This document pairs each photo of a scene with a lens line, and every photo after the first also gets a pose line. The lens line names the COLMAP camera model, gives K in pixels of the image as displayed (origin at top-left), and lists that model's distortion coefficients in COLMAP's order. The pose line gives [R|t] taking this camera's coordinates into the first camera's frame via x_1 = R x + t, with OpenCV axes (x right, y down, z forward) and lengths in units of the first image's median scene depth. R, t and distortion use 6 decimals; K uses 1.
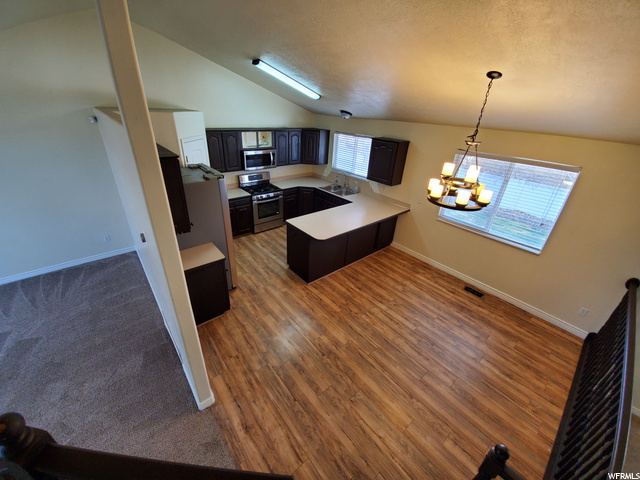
lens RADIAL K [[254.5, 0, 318.7], [0, 254.5, 237.3], [0, 0, 1]] dist [-0.015890, -0.005428]
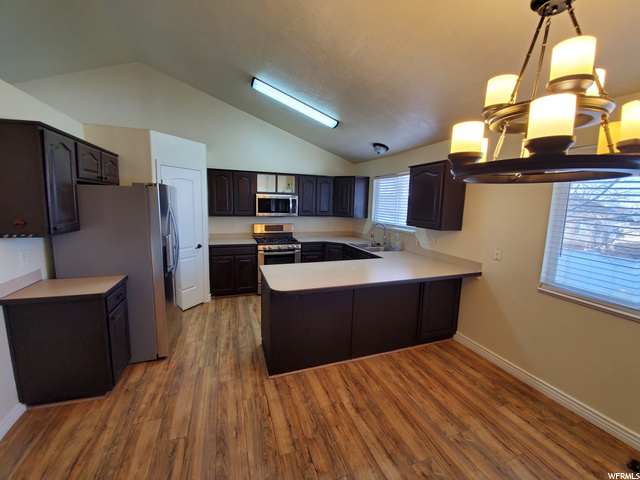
lens RADIAL K [[254.5, 0, 315.4], [0, 254.5, 233.7], [0, 0, 1]] dist [-0.015890, -0.005428]
pose [[0.935278, 0.017942, -0.353459, 0.216639], [-0.141260, 0.934639, -0.326338, 0.046531], [0.324501, 0.355146, 0.876681, 0.368573]]
